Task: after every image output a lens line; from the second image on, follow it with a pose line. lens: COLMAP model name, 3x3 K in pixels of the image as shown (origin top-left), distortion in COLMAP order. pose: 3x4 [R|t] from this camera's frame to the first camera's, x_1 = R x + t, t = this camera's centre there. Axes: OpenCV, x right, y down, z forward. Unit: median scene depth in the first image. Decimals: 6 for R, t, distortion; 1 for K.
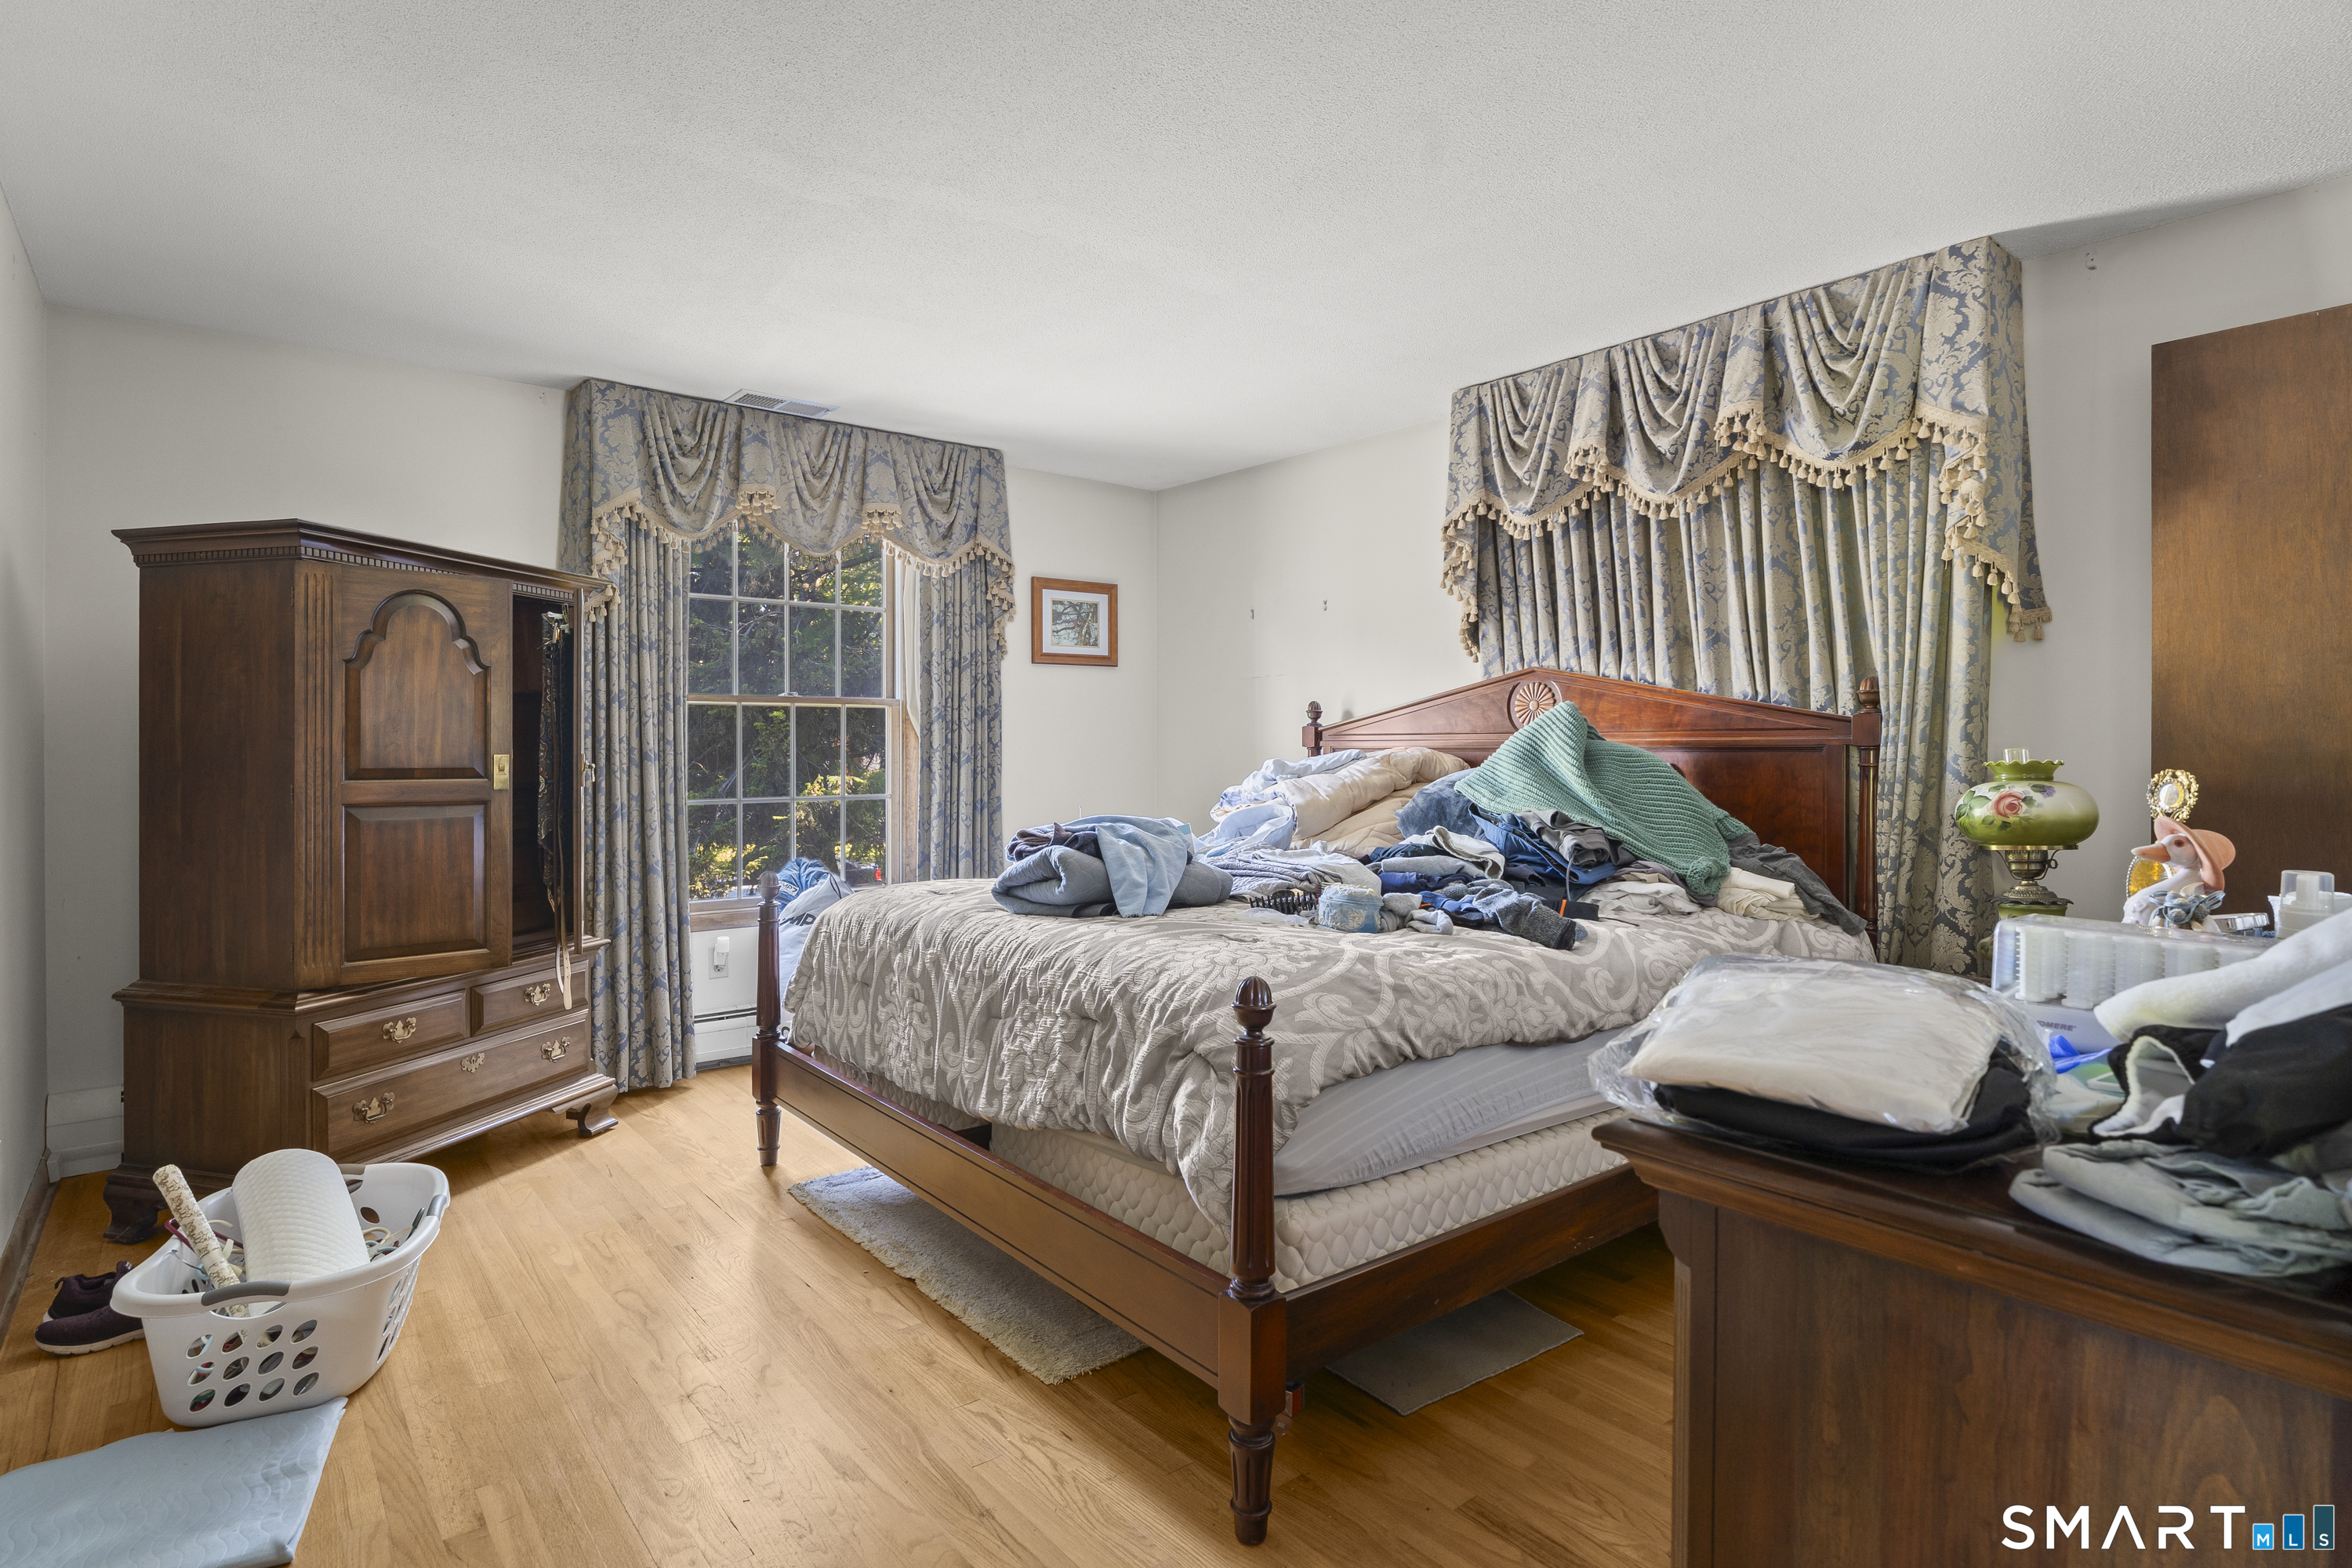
lens RADIAL K [[1212.9, 0, 1175.9], [0, 1212.9, 756.7], [0, 0, 1]] dist [0.001696, 0.000366]
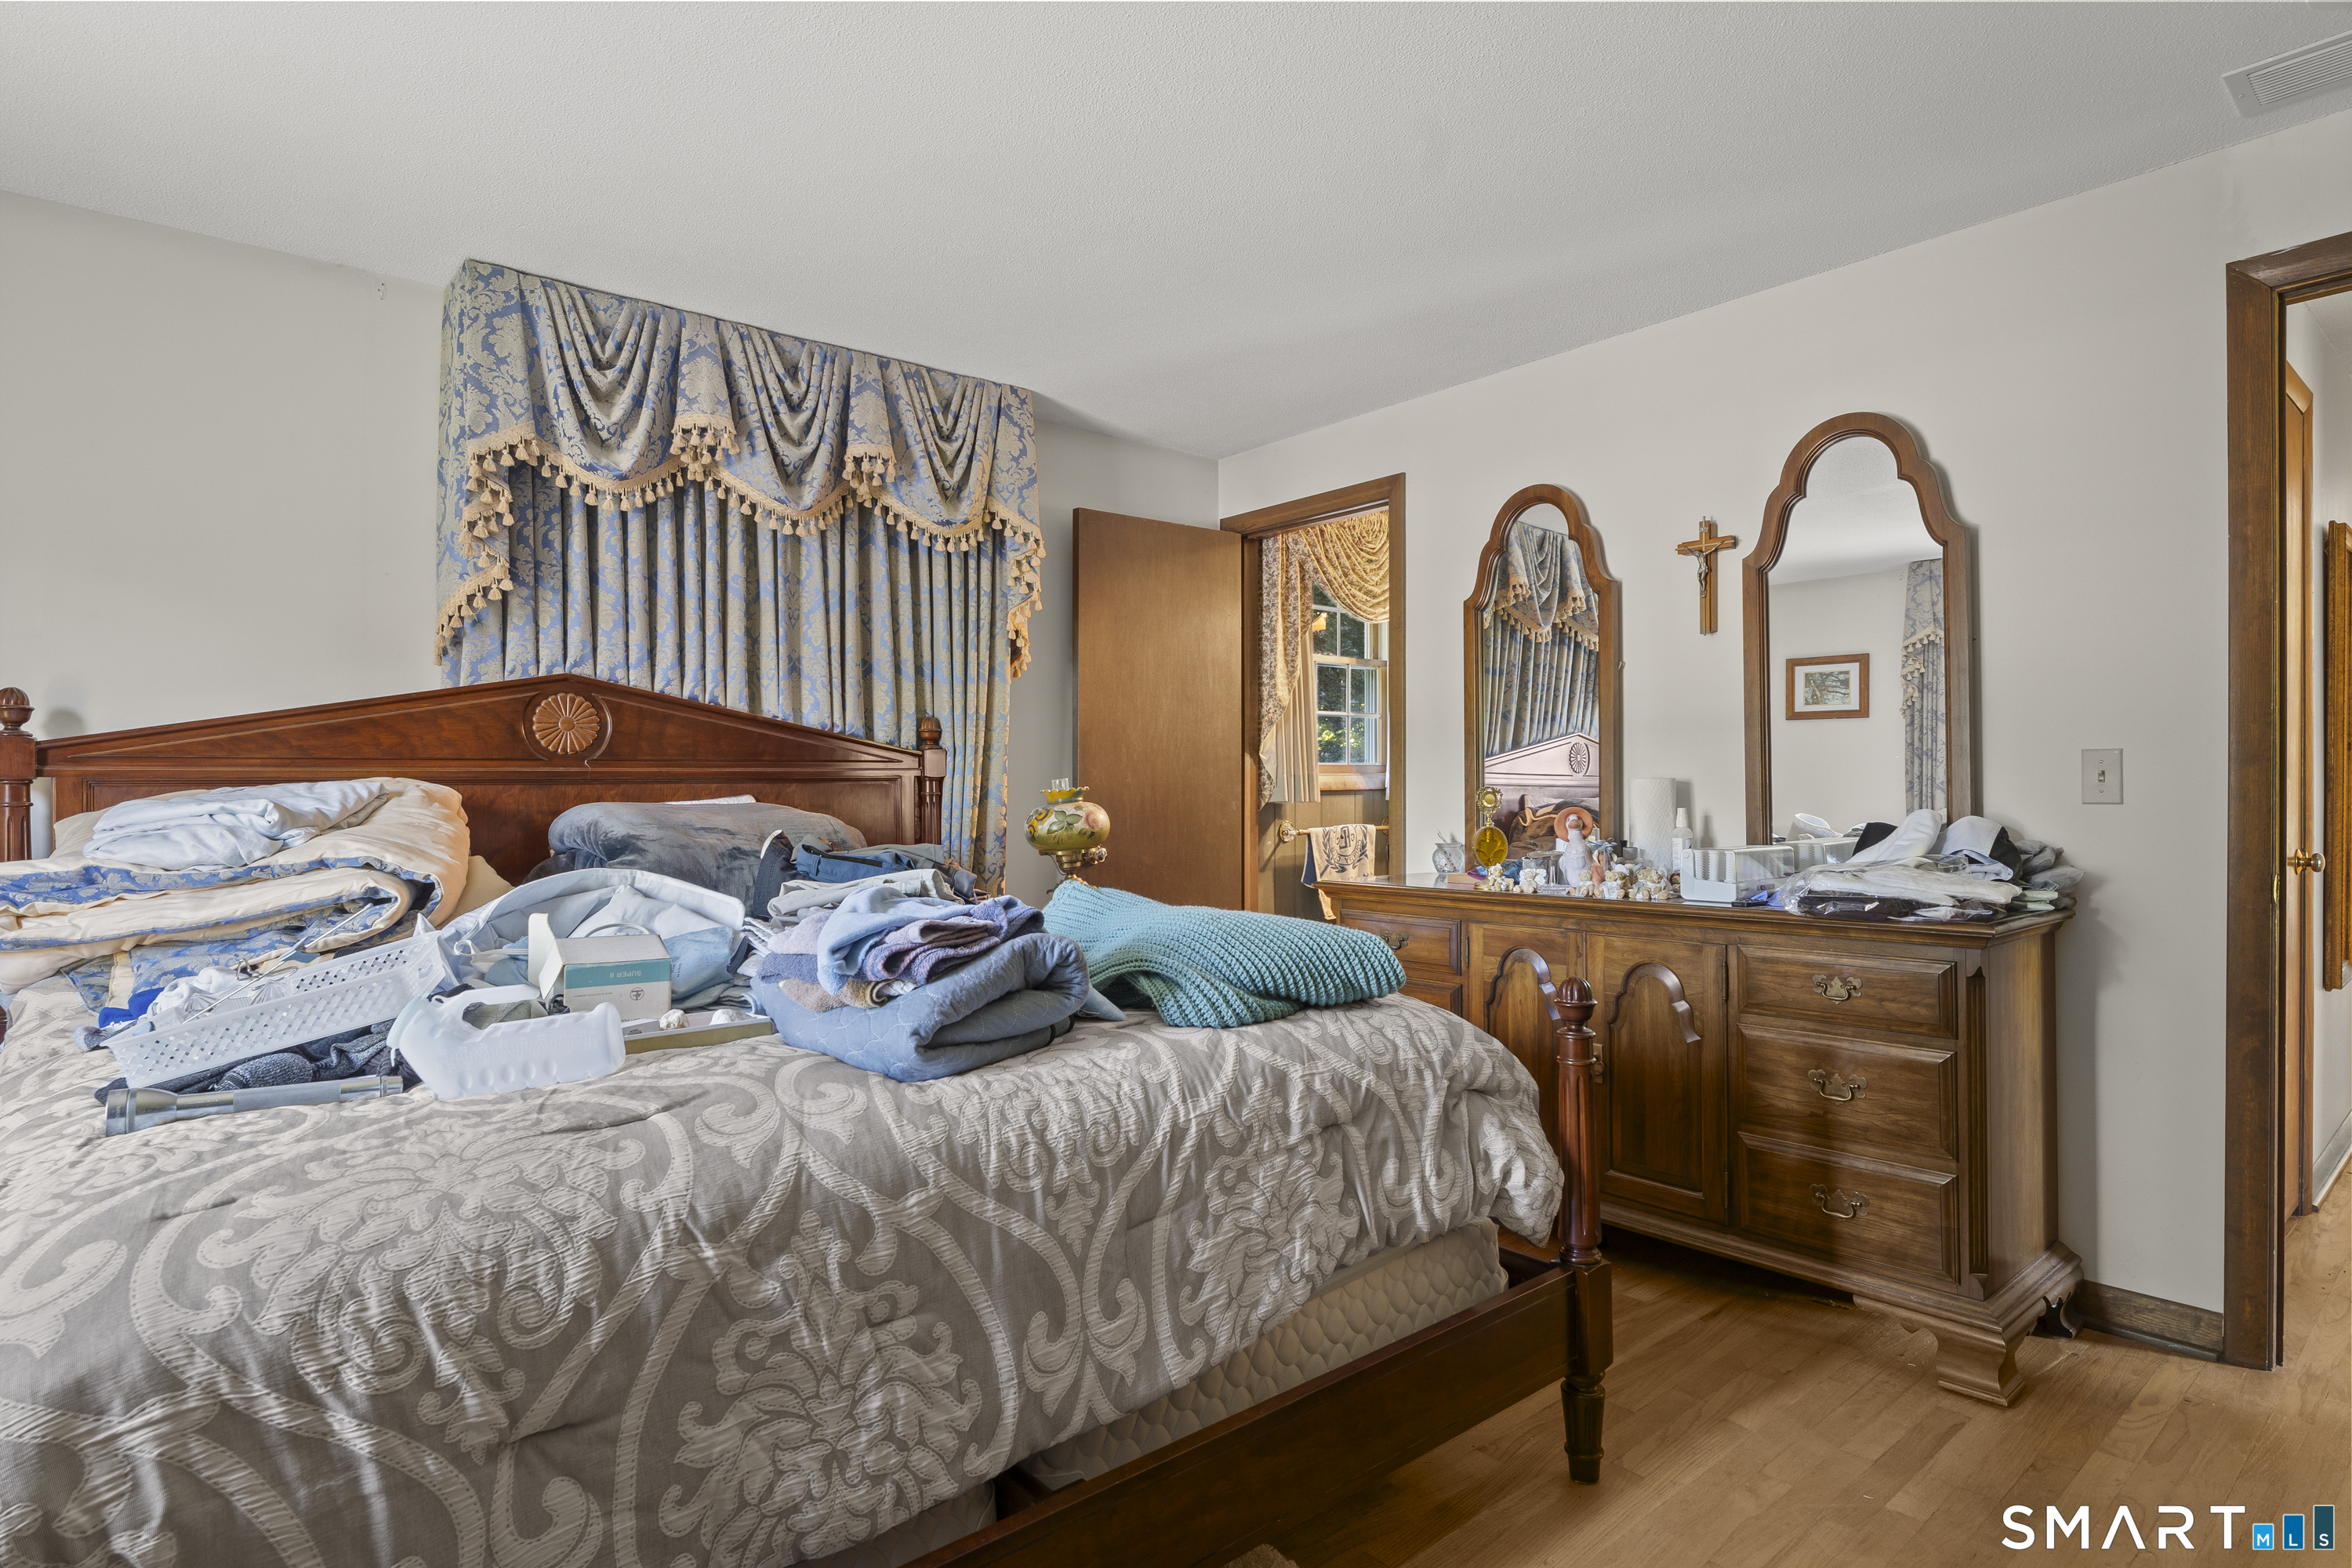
lens RADIAL K [[1235.2, 0, 1176.0], [0, 1235.2, 784.0], [0, 0, 1]] dist [-0.003194, -0.000448]
pose [[-0.027941, -0.006293, 0.999590, -0.578015], [0.008438, 0.999943, 0.006531, -0.007120], [-0.999574, 0.008617, -0.027887, 0.751455]]
